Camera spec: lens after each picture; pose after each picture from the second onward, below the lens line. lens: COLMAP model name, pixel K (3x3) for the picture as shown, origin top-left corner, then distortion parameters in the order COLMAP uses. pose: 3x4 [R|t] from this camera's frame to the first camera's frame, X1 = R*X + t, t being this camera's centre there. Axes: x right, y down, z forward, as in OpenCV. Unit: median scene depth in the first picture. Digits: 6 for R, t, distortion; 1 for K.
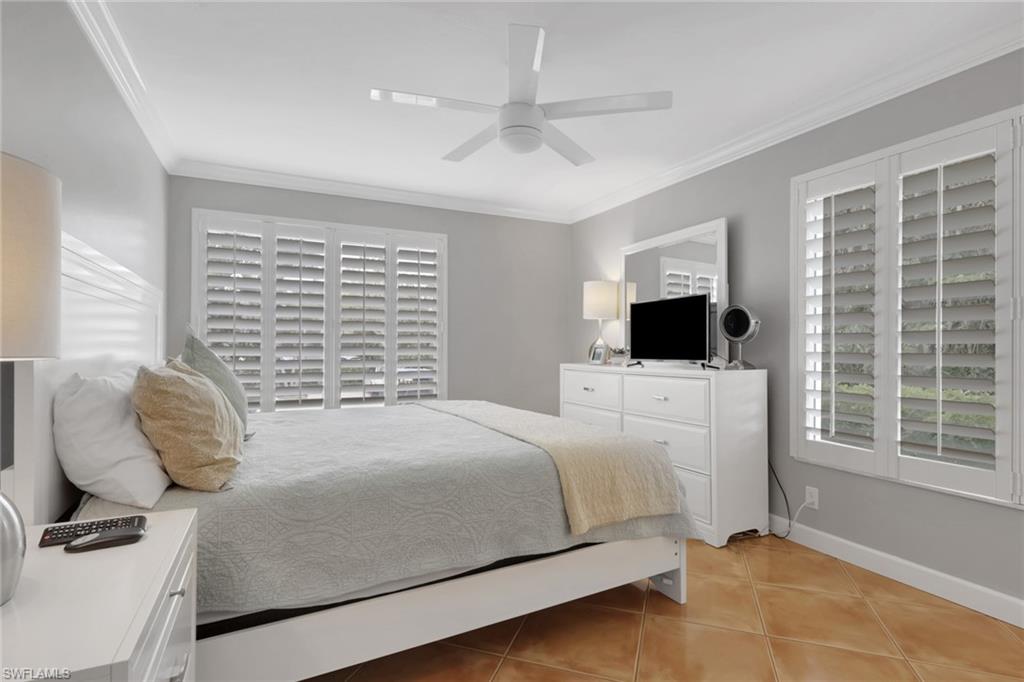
lens RADIAL K [[492.5, 0, 516.8], [0, 492.5, 342.7], [0, 0, 1]] dist [-0.003910, -0.001158]
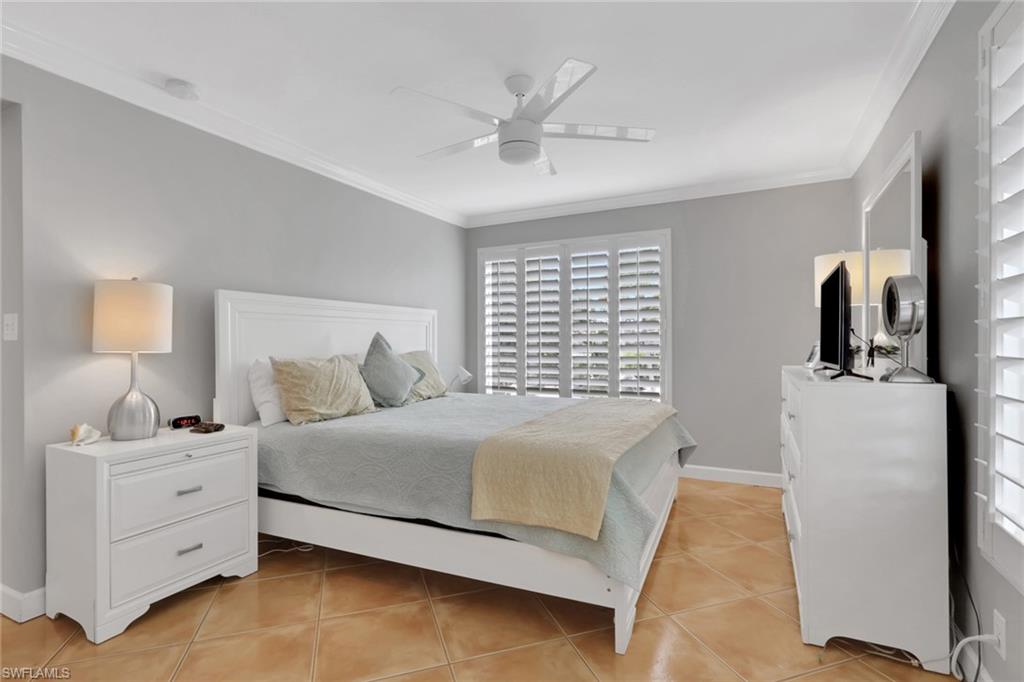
lens RADIAL K [[492.5, 0, 521.7], [0, 492.5, 337.8], [0, 0, 1]] dist [-0.003910, -0.001158]
pose [[0.610609, -0.012843, -0.791828, 0.751797], [0.011362, 0.999908, -0.007456, -0.001185], [0.791851, -0.004444, 0.610698, 0.300125]]
